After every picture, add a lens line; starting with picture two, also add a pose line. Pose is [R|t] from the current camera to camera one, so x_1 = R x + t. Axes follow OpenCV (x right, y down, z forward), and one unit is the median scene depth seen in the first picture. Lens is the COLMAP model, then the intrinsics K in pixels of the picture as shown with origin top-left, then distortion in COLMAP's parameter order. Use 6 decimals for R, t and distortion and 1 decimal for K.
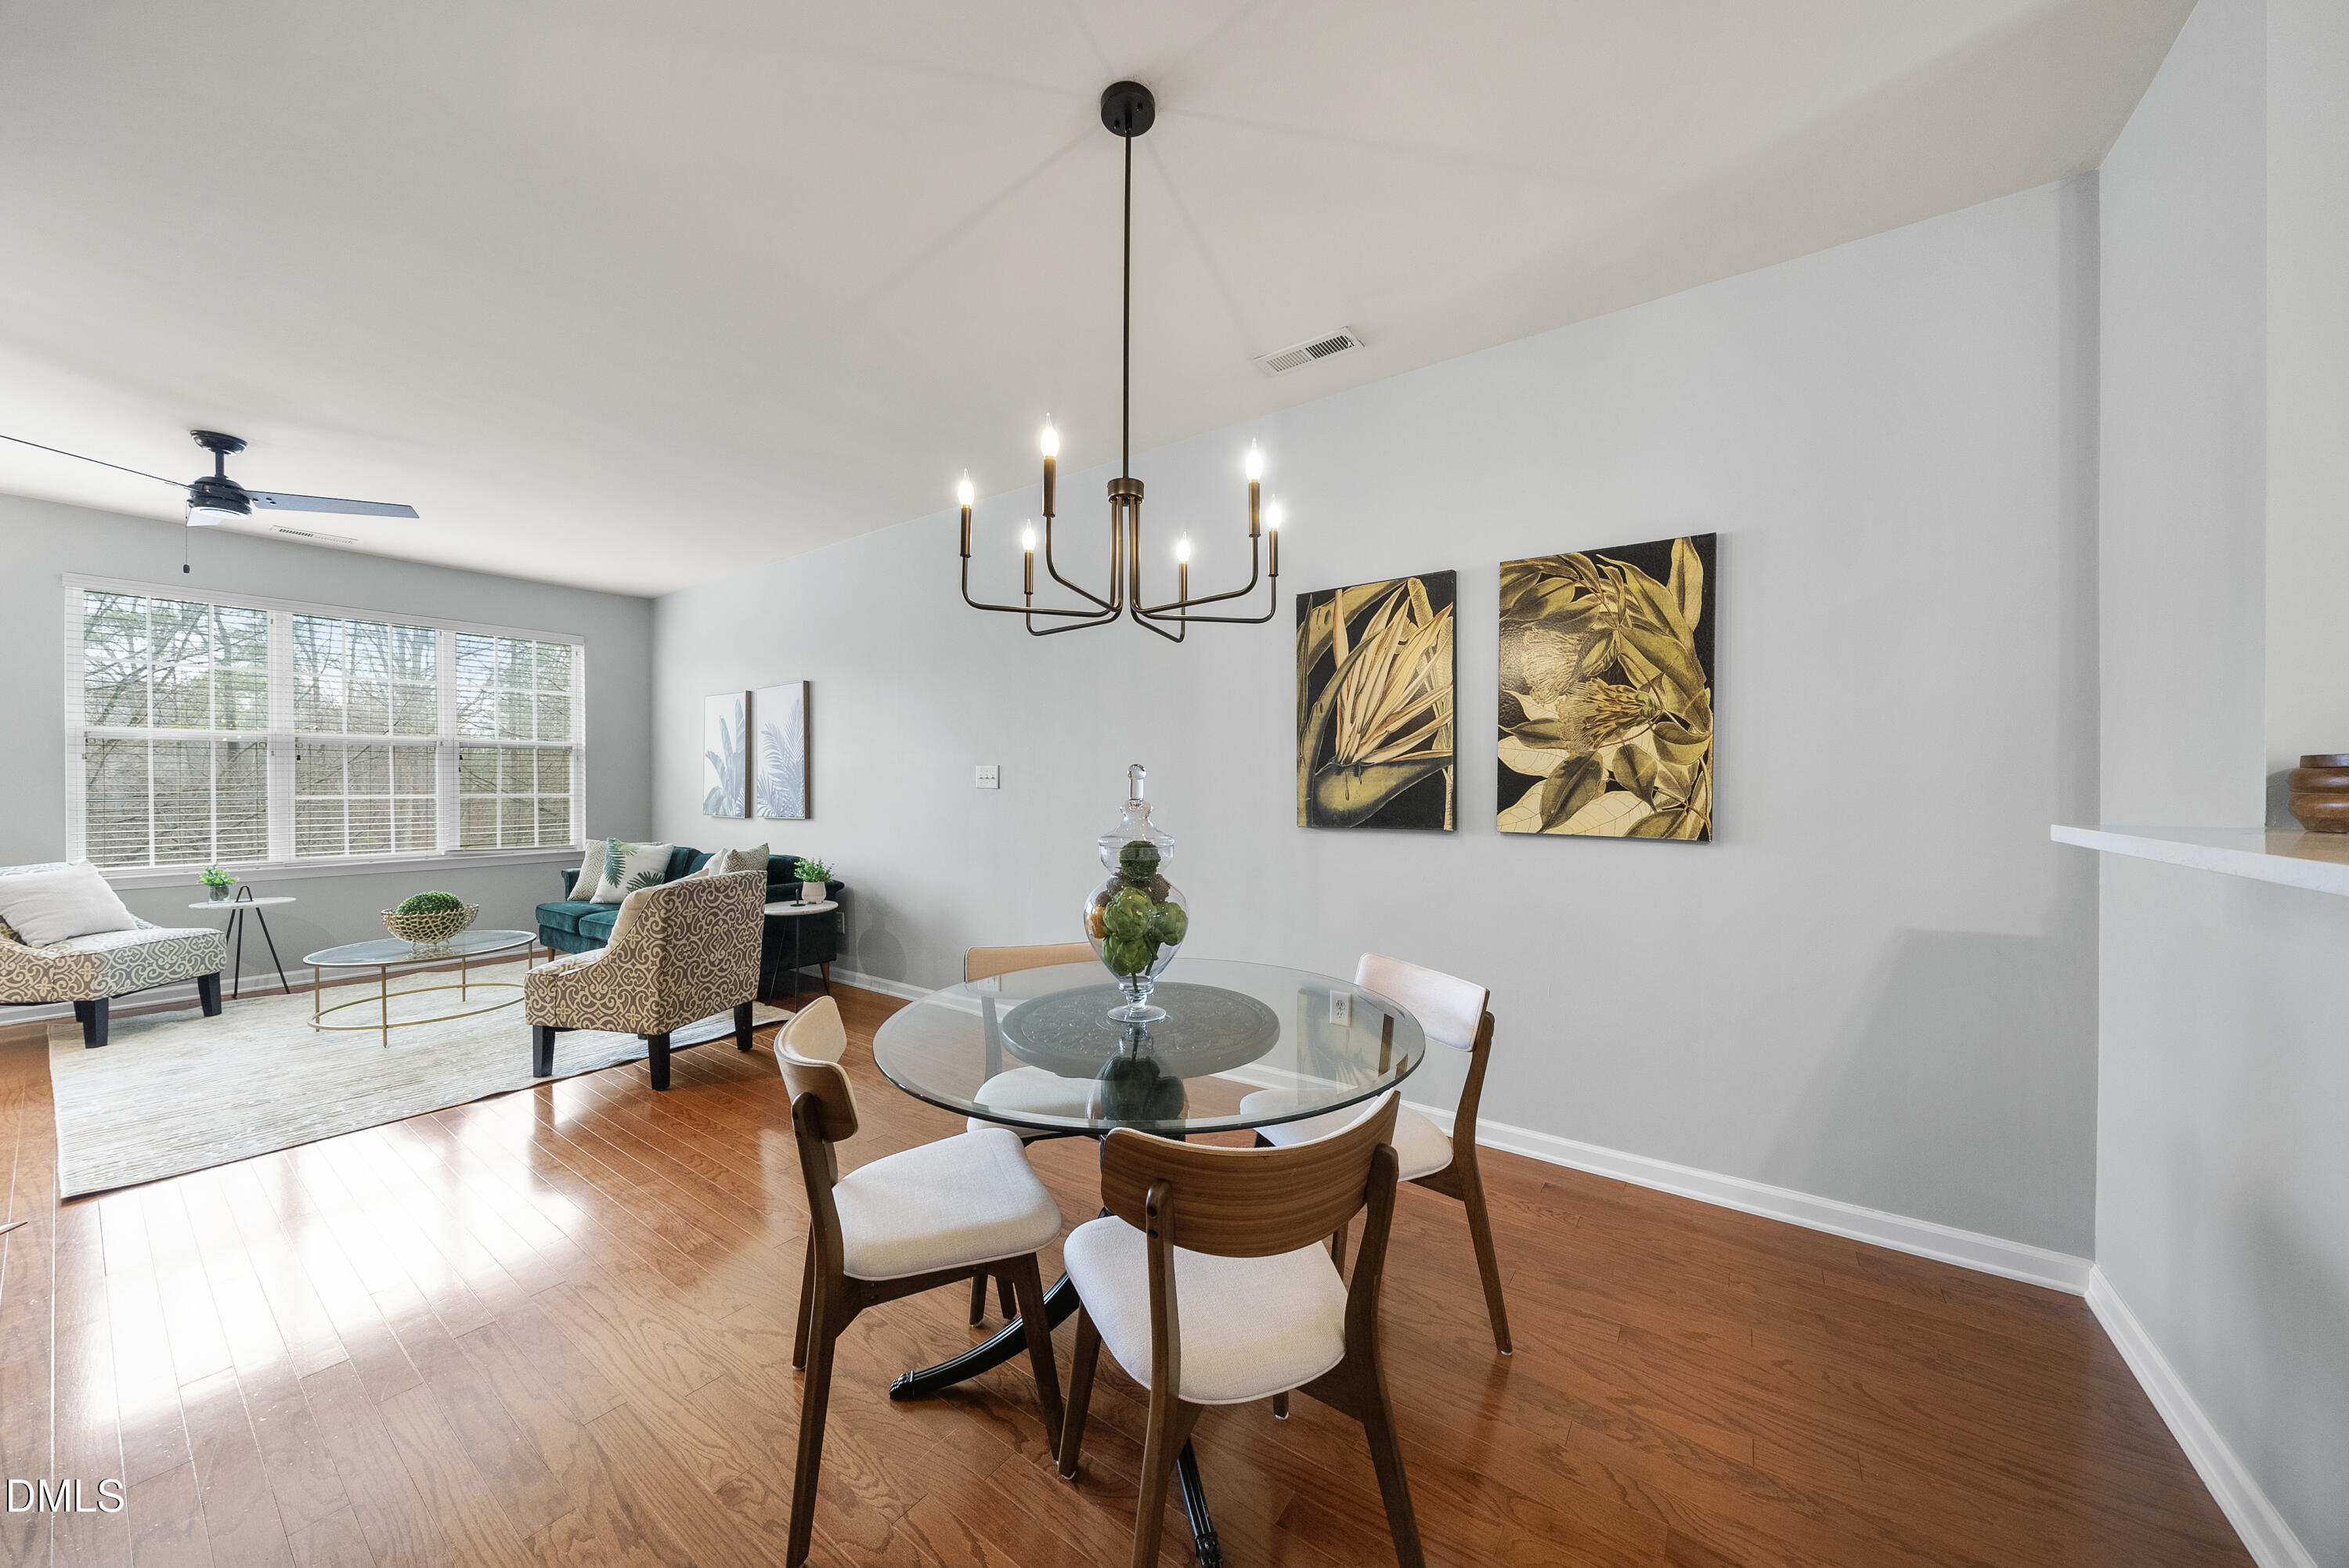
lens RADIAL K [[815.8, 0, 1184.5], [0, 815.8, 791.6], [0, 0, 1]] dist [-0.006268, 0.000862]
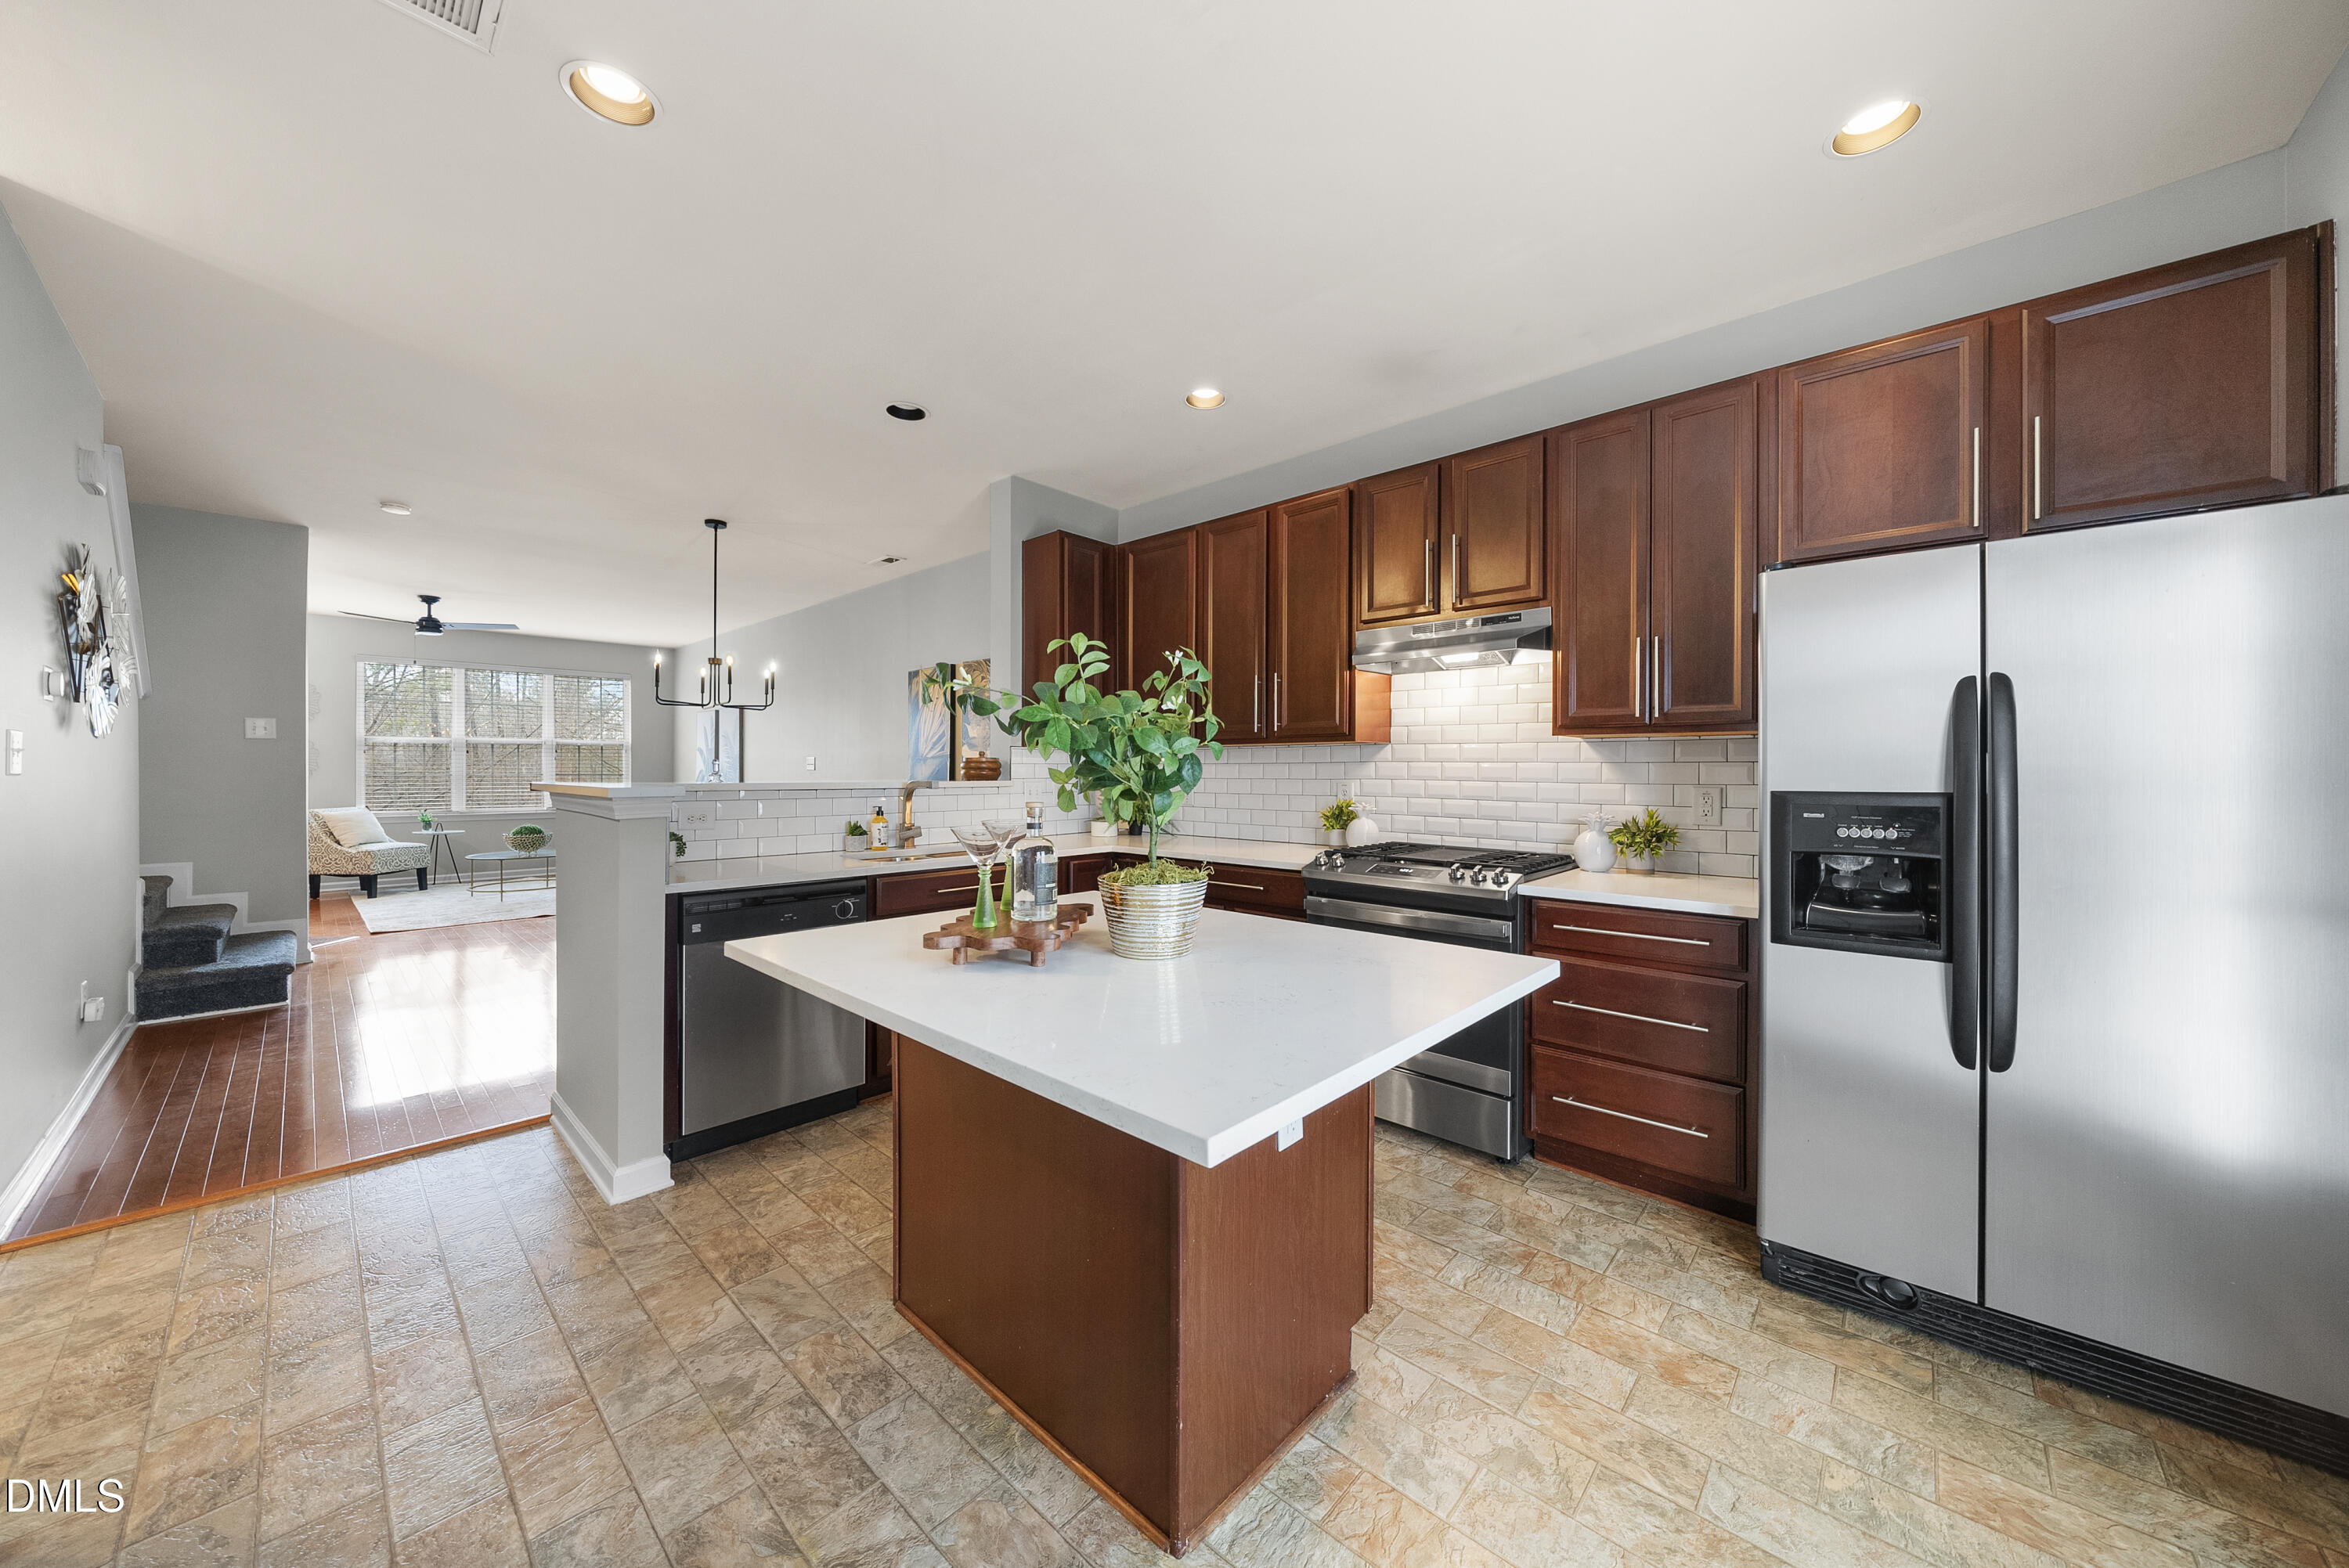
lens RADIAL K [[815.8, 0, 1179.6], [0, 815.8, 776.6], [0, 0, 1]] dist [-0.006268, 0.000862]
pose [[0.992632, 0.003397, -0.121122, 0.782086], [-0.003616, 0.999992, -0.001590, 0.010485], [0.121116, 0.002016, 0.992636, -0.670510]]
